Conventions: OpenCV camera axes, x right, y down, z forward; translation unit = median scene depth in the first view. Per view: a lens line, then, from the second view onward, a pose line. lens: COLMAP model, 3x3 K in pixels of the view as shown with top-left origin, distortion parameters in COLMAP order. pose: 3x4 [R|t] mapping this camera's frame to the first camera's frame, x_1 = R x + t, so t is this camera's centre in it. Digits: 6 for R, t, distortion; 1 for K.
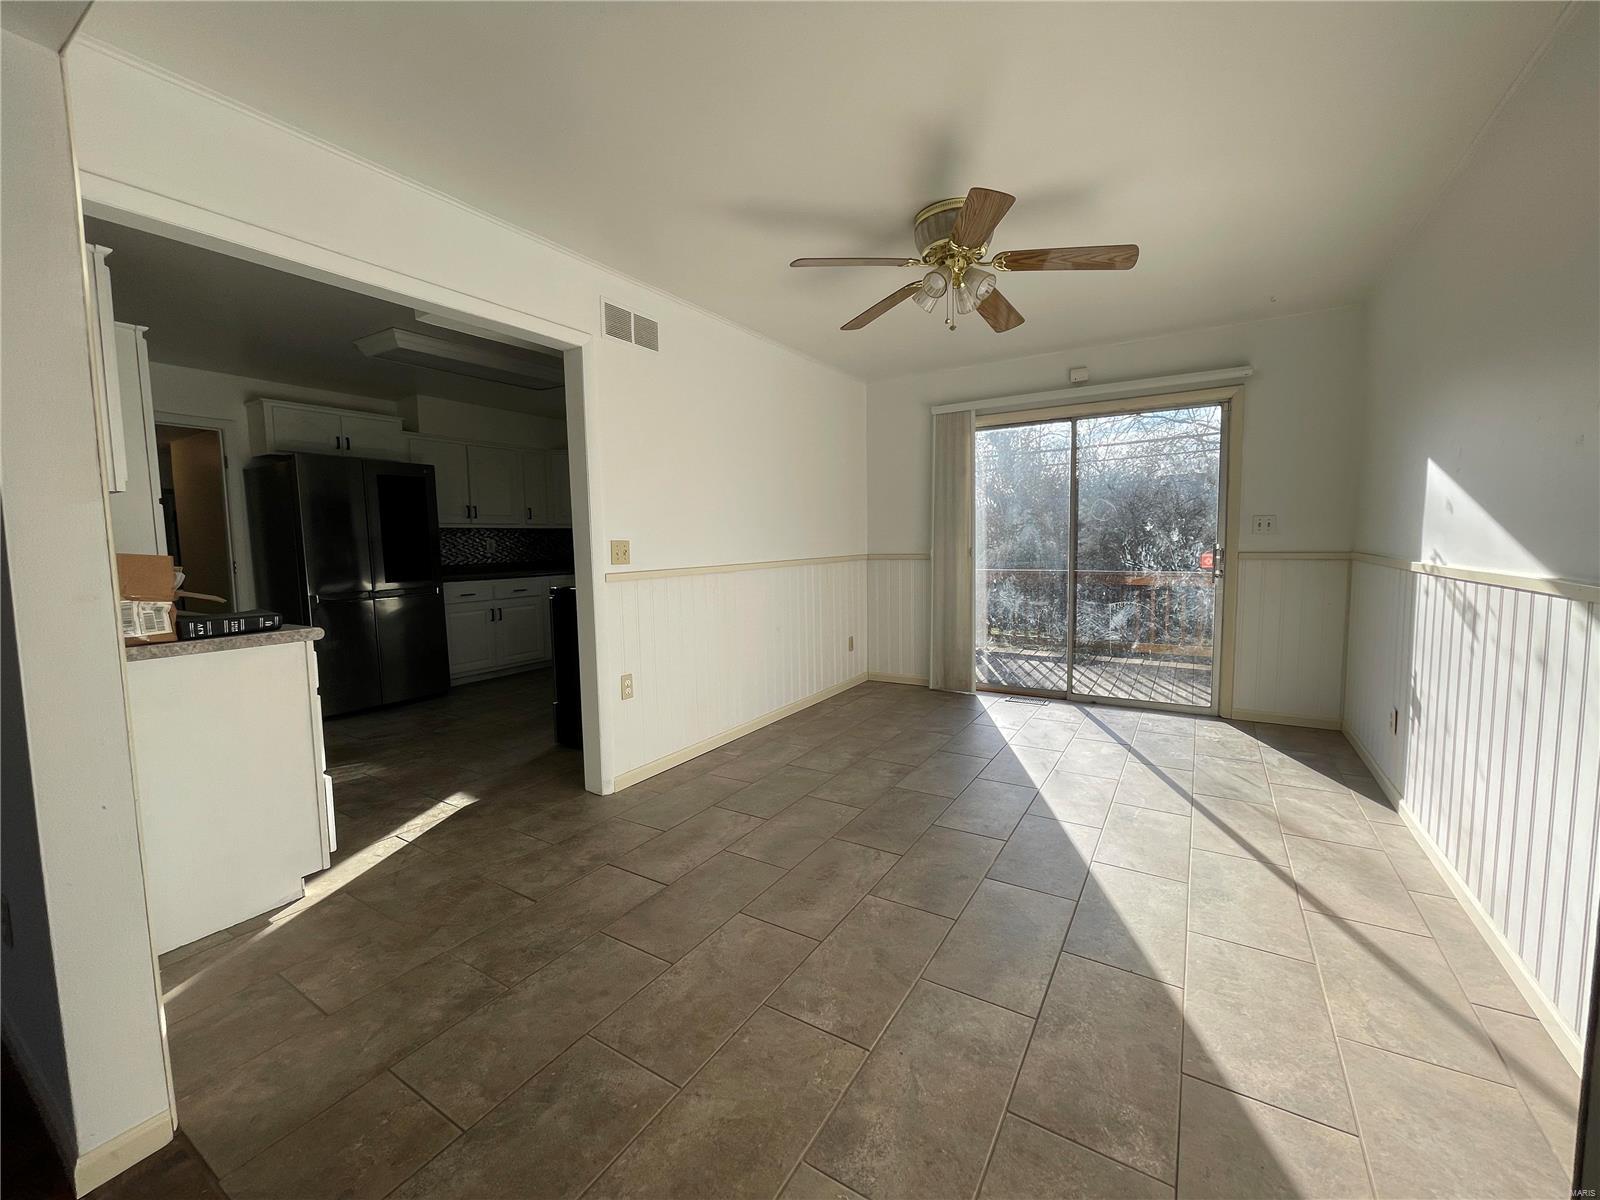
lens RADIAL K [[649.6, 0, 785.9], [0, 649.6, 597.2], [0, 0, 1]] dist [-0.004296, 0.000847]
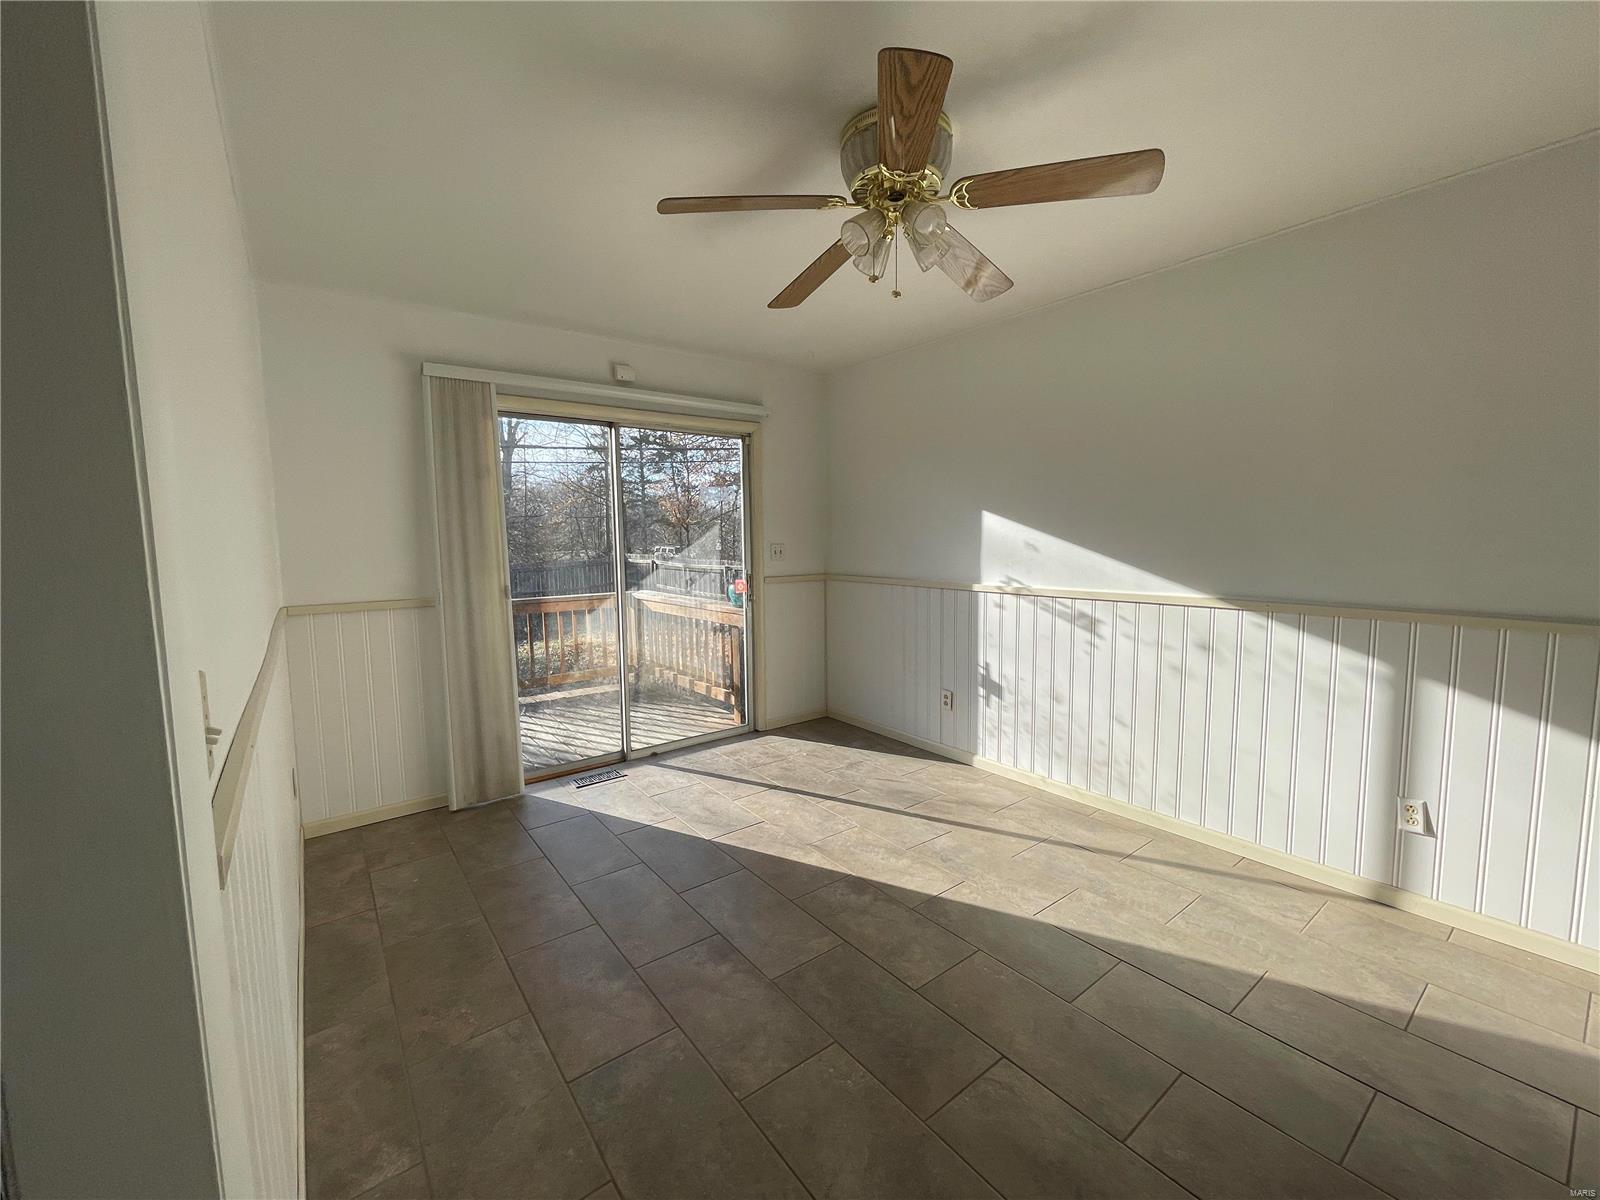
lens RADIAL K [[649.6, 0, 795.2], [0, 649.6, 596.6], [0, 0, 1]] dist [-0.004296, 0.000847]
pose [[0.343045, -0.076530, 0.936196, -0.331750], [0.089491, 0.994805, 0.048529, -0.092606], [-0.935046, 0.067133, 0.348112, 0.625277]]
